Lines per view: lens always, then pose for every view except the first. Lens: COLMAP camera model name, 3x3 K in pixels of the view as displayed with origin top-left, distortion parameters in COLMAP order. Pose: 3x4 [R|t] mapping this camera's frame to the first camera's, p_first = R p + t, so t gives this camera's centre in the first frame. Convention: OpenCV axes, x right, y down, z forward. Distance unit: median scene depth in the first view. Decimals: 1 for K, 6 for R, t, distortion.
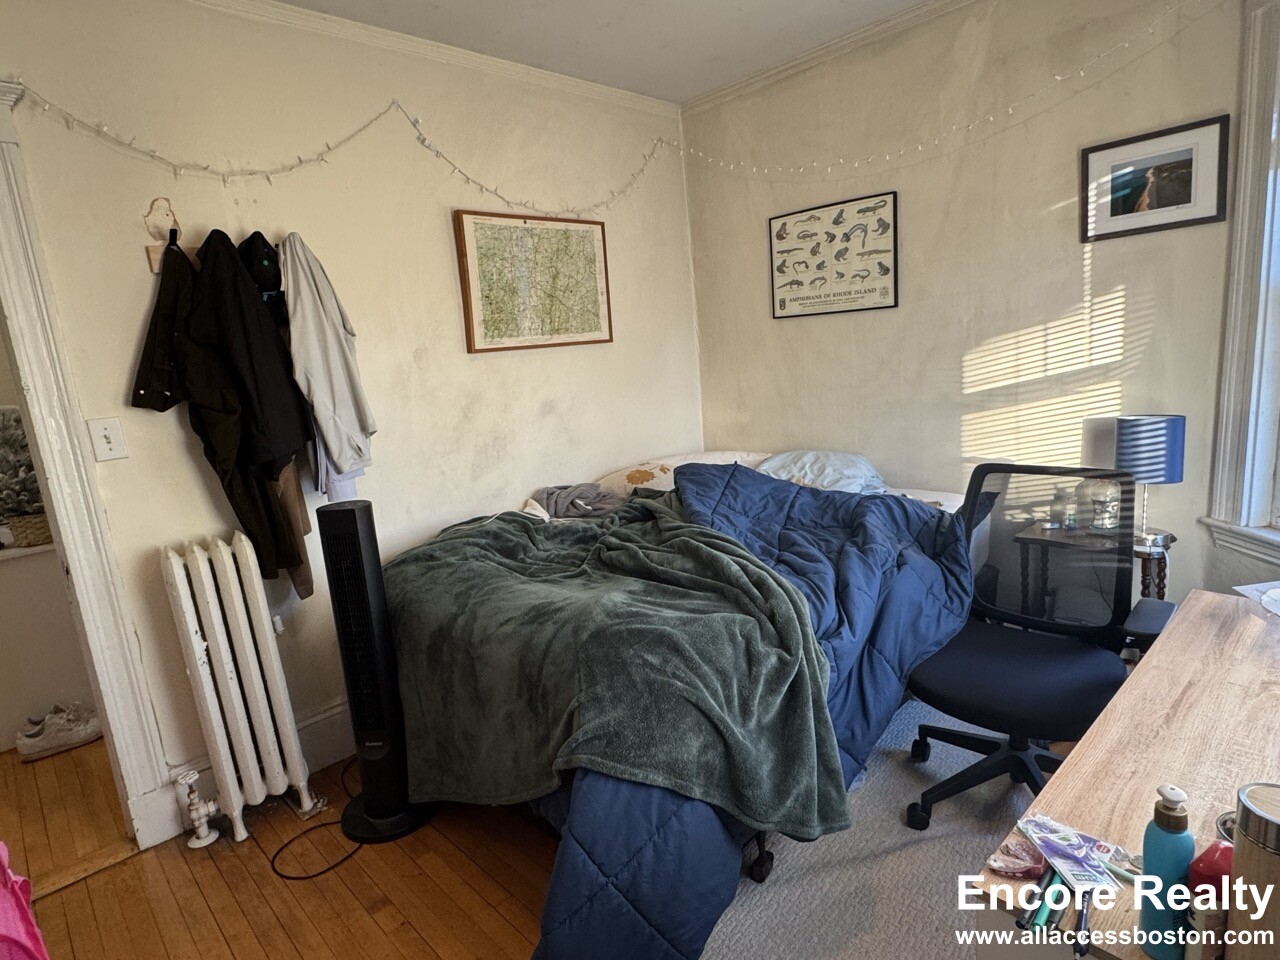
lens RADIAL K [[691.5, 0, 639.2], [0, 691.5, 476.2], [0, 0, 1]] dist [0.002513, 0.001510]
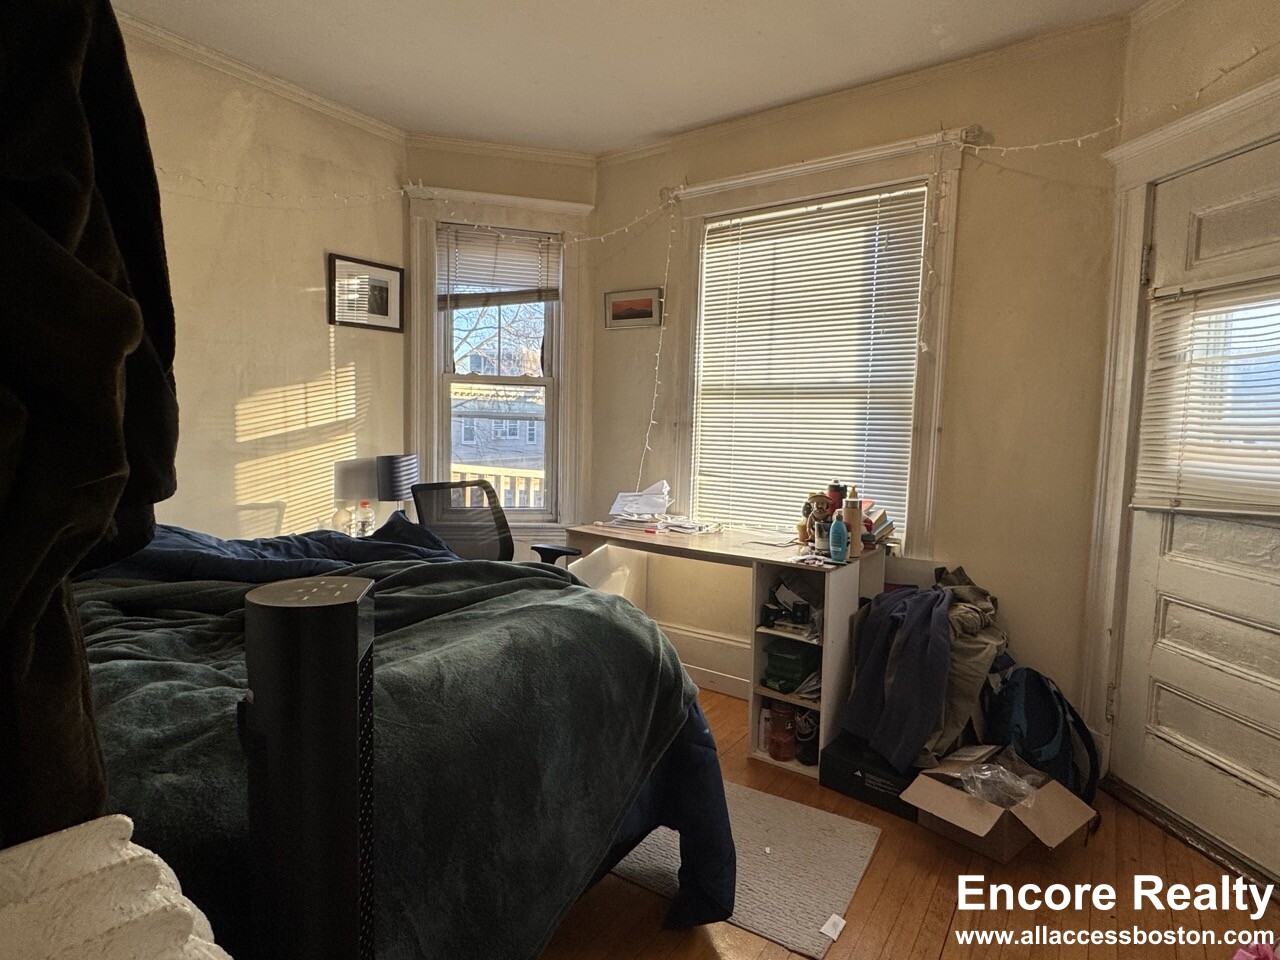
lens RADIAL K [[691.5, 0, 637.1], [0, 691.5, 482.3], [0, 0, 1]] dist [0.002513, 0.001510]
pose [[-0.175154, -0.008504, 0.984504, -0.687613], [0.169990, 0.984684, 0.038748, -0.002377], [-0.969755, 0.174143, -0.171025, 0.687091]]
